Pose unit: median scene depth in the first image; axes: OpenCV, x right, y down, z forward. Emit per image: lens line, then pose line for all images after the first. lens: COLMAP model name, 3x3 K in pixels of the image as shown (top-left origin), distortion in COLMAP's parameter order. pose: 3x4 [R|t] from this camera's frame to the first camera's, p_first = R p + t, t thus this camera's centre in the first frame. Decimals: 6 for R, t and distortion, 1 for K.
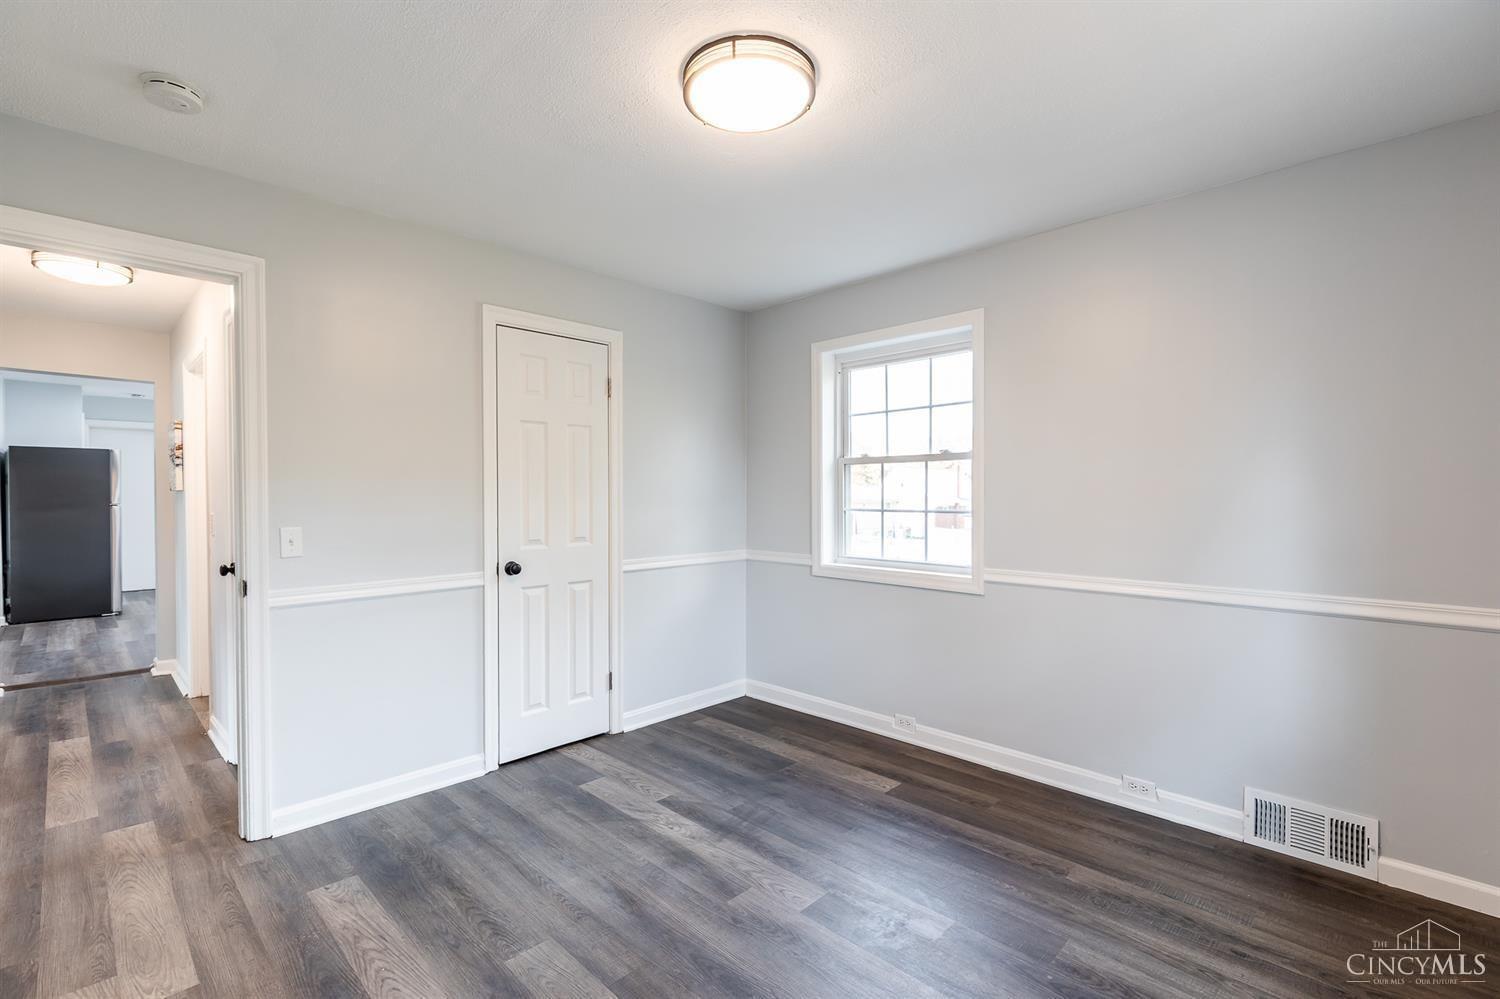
lens RADIAL K [[672.6, 0, 736.3], [0, 672.6, 501.1], [0, 0, 1]] dist [0.008272, 0.000005]
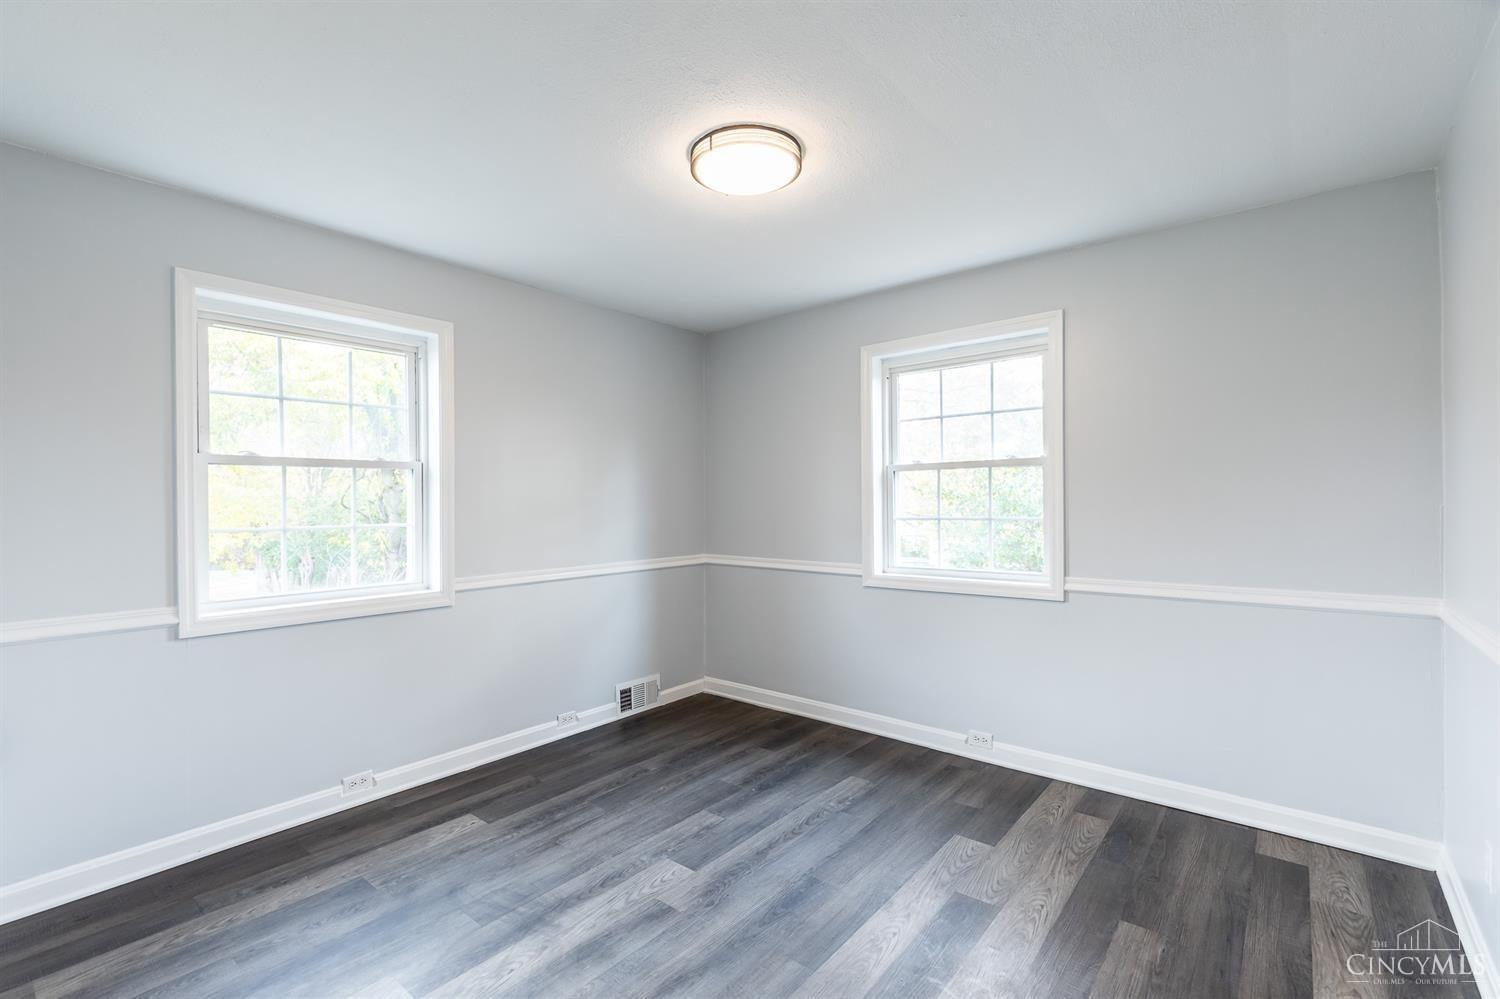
lens RADIAL K [[672.6, 0, 736.3], [0, 672.6, 501.1], [0, 0, 1]] dist [0.008272, 0.000005]
pose [[-0.086063, 0.000859, 0.996289, -0.816184], [0.018420, 0.999830, 0.000729, -0.012031], [-0.996119, 0.018414, -0.086065, 0.793322]]
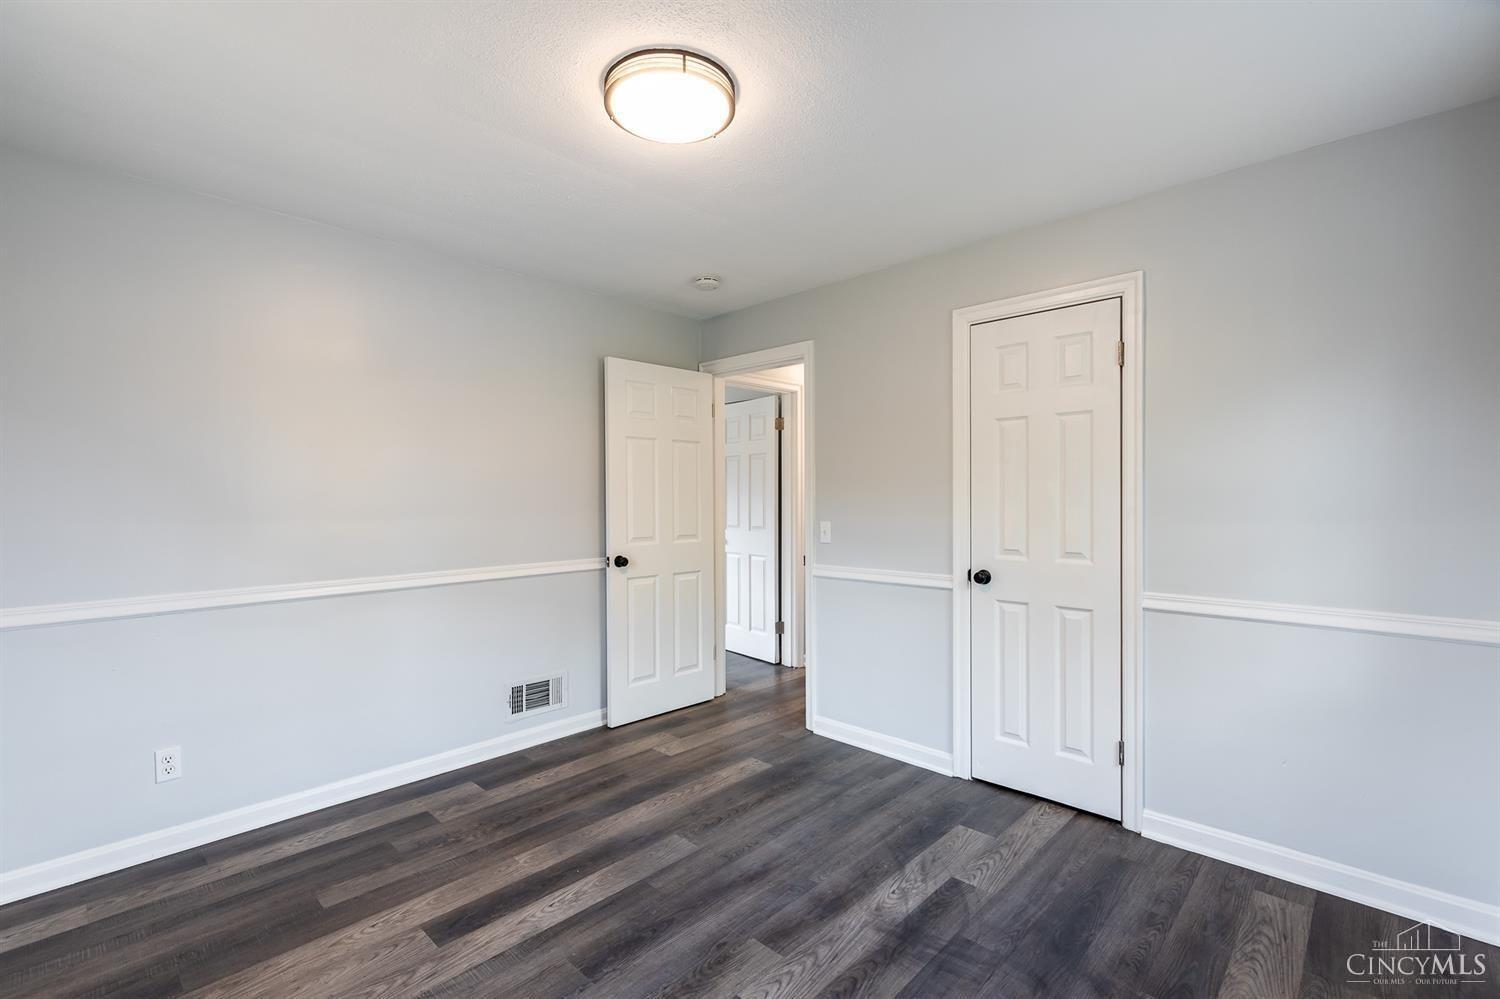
lens RADIAL K [[672.6, 0, 736.3], [0, 672.6, 501.1], [0, 0, 1]] dist [0.008272, 0.000005]
pose [[0.016318, 0.006103, -0.999848, 0.729670], [-0.009371, 0.999938, 0.005951, -0.011157], [0.999823, 0.009272, 0.016375, 0.763641]]
